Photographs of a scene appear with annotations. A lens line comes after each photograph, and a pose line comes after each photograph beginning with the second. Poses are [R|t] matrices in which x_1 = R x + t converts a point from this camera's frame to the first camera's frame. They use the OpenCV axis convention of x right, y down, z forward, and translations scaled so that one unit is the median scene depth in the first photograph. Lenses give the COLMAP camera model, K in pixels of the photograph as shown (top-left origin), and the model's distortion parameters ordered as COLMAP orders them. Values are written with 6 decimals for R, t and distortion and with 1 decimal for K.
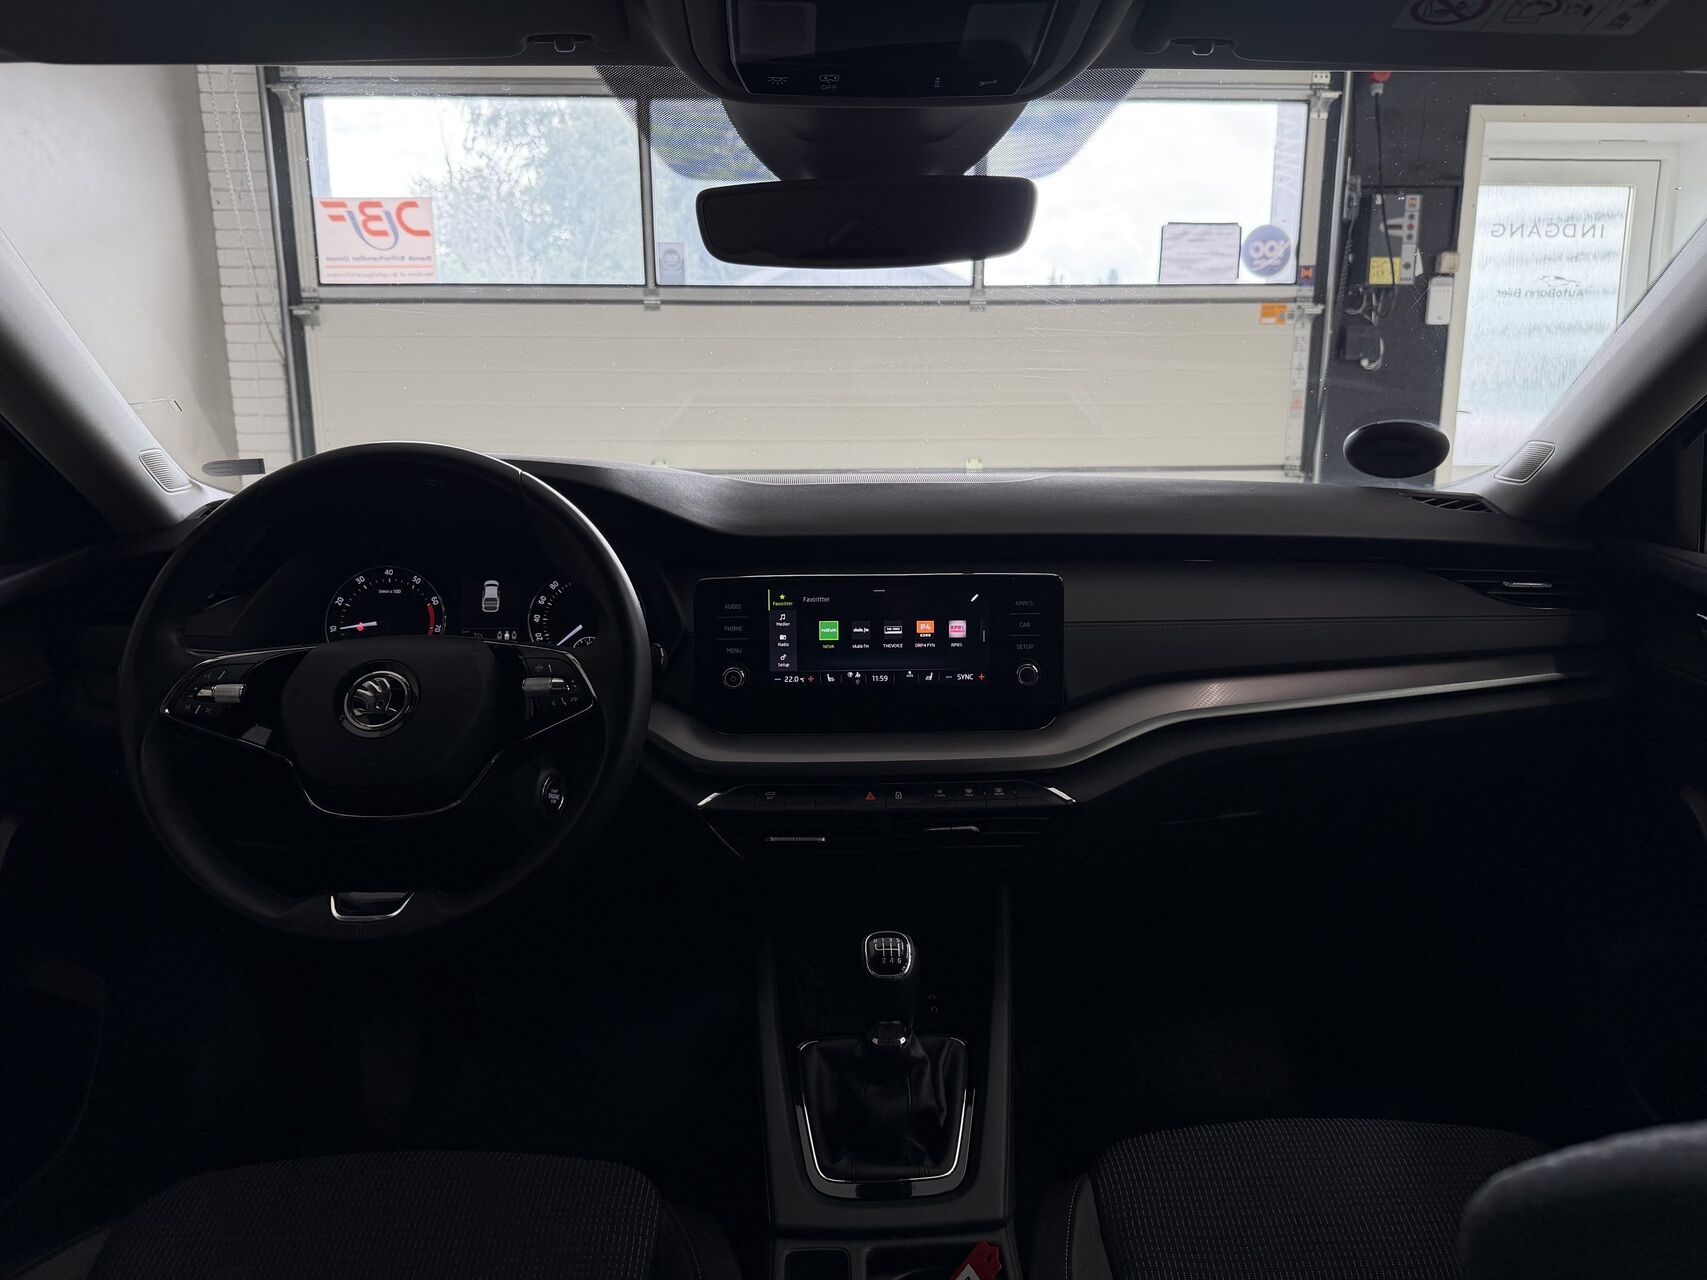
lens RADIAL K [[1204.4, 0, 888.0], [0, 1204.4, 645.5], [0, 0, 1]] dist [0.091169, -0.120777]
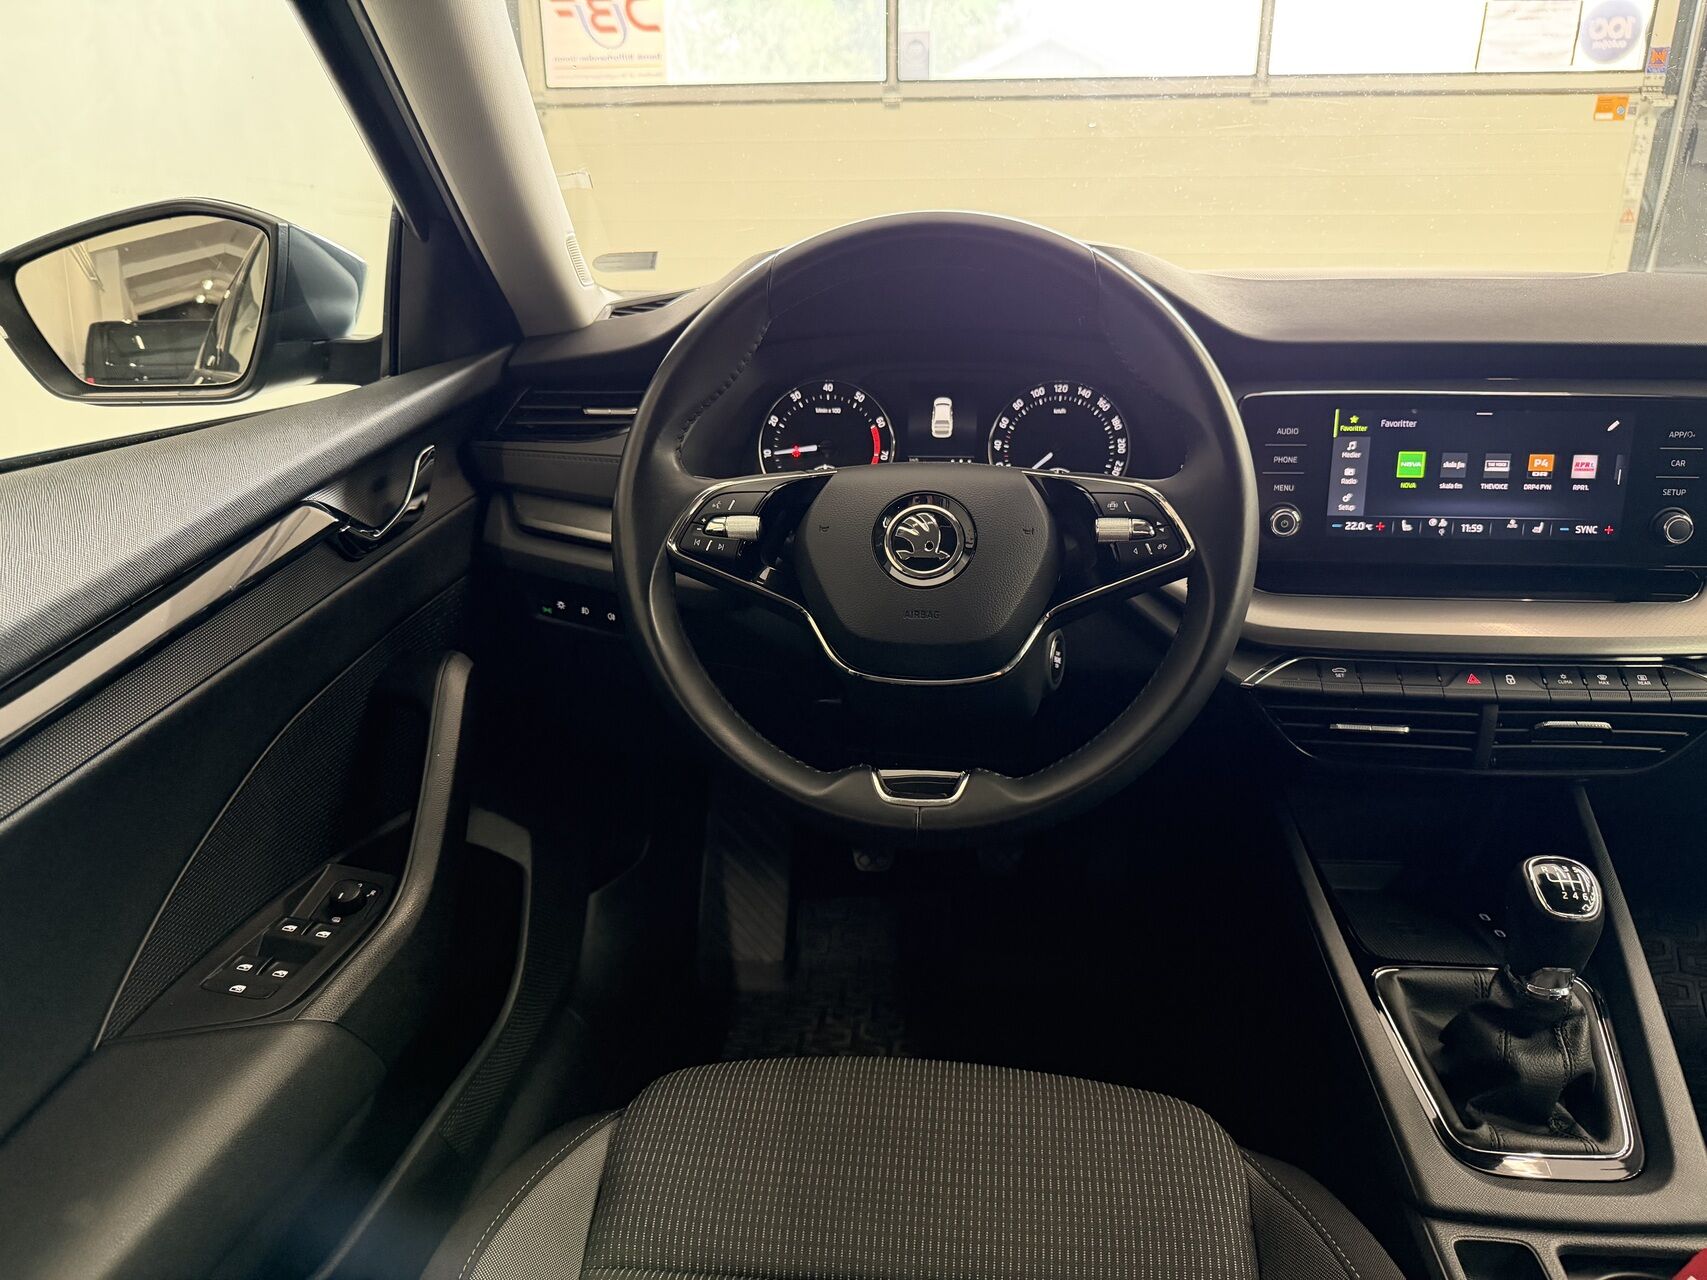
lens RADIAL K [[1189.9, 0, 841.8], [0, 1189.9, 663.5], [0, 0, 1]] dist [0.073955, -0.114410]
pose [[0.990537, 0.041675, -0.130768, -0.304730], [-0.022234, 0.988924, 0.146748, 0.008708], [0.135435, -0.142452, 0.980492, 0.169556]]
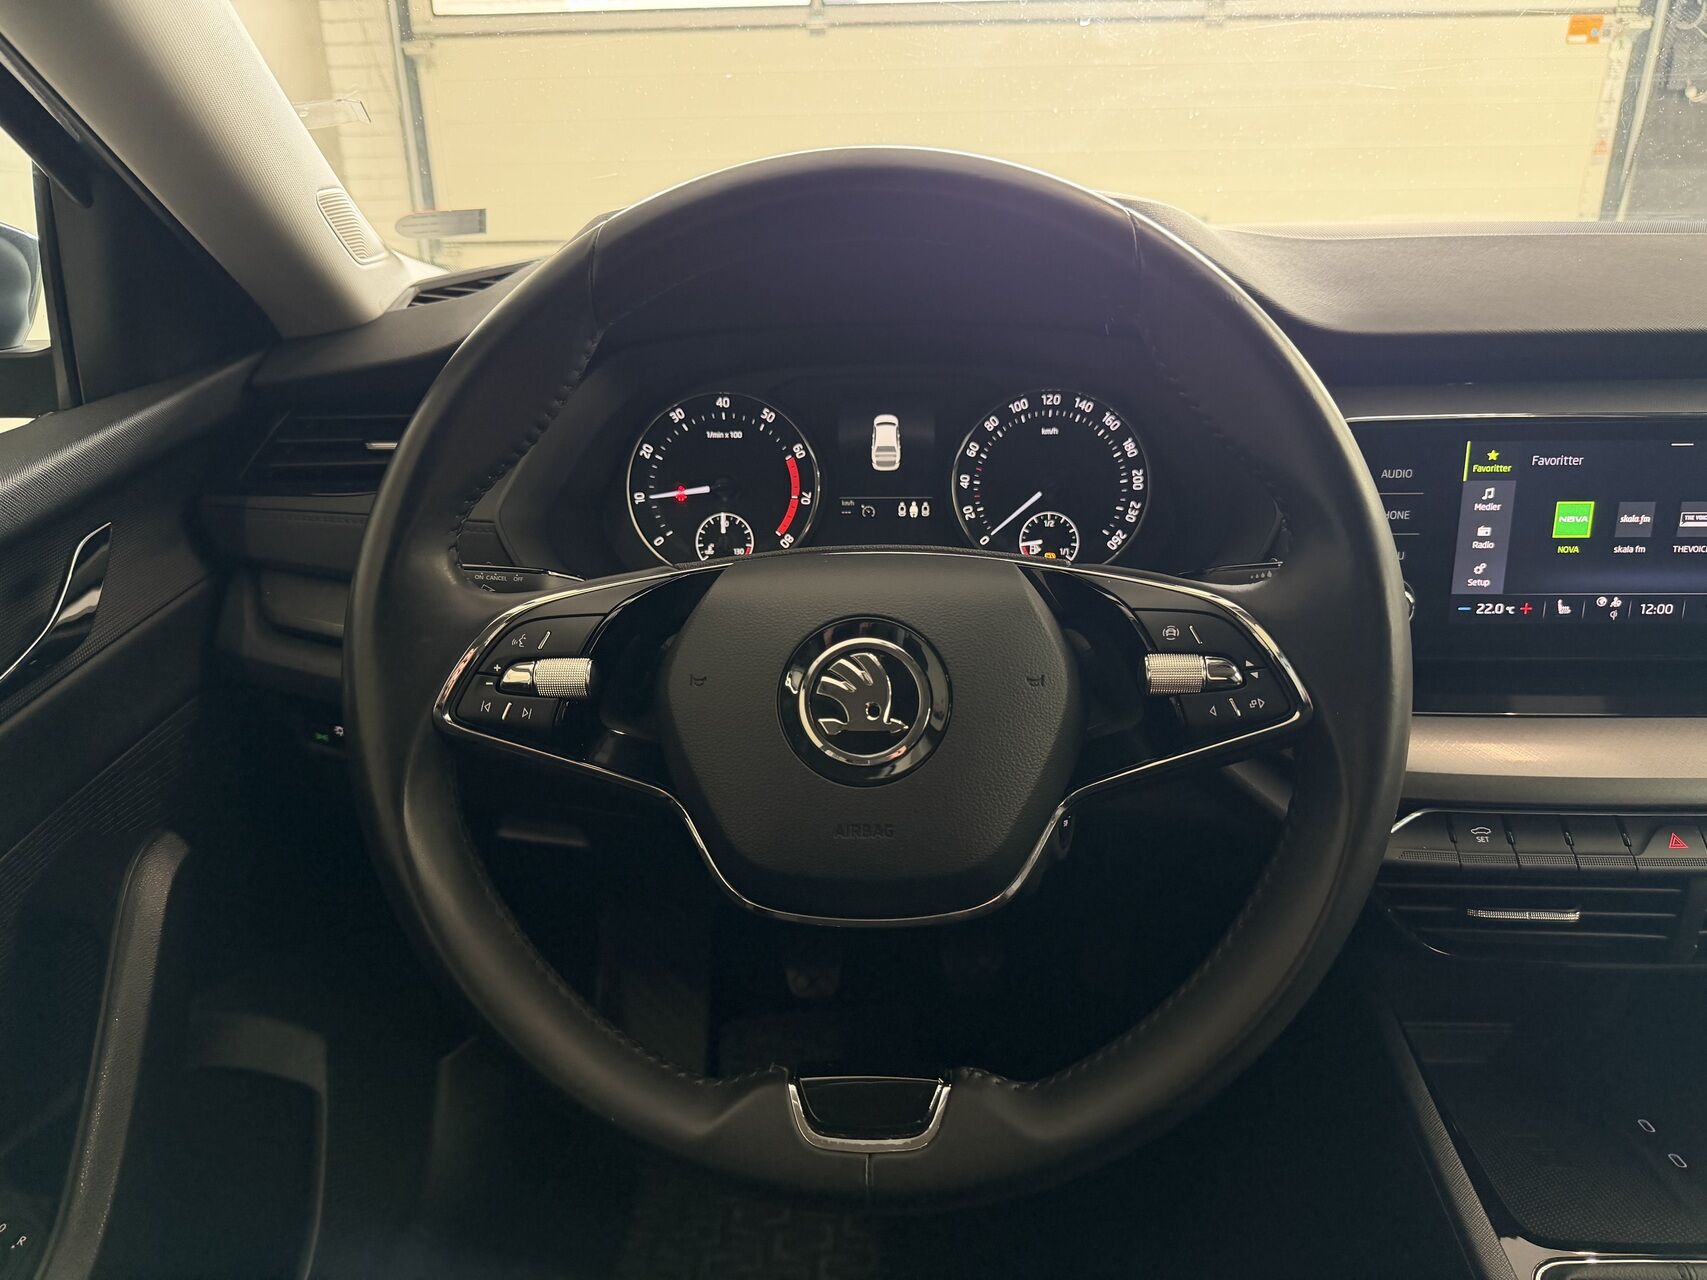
lens RADIAL K [[1155.2, 0, 853.5], [0, 1155.2, 640.0], [0, 0, 1]] dist [0.048811, -0.057242]
pose [[0.996973, 0.016595, -0.075955, -0.323600], [-0.002412, 0.983086, 0.183128, -0.053356], [0.077709, -0.182390, 0.980151, 0.460205]]
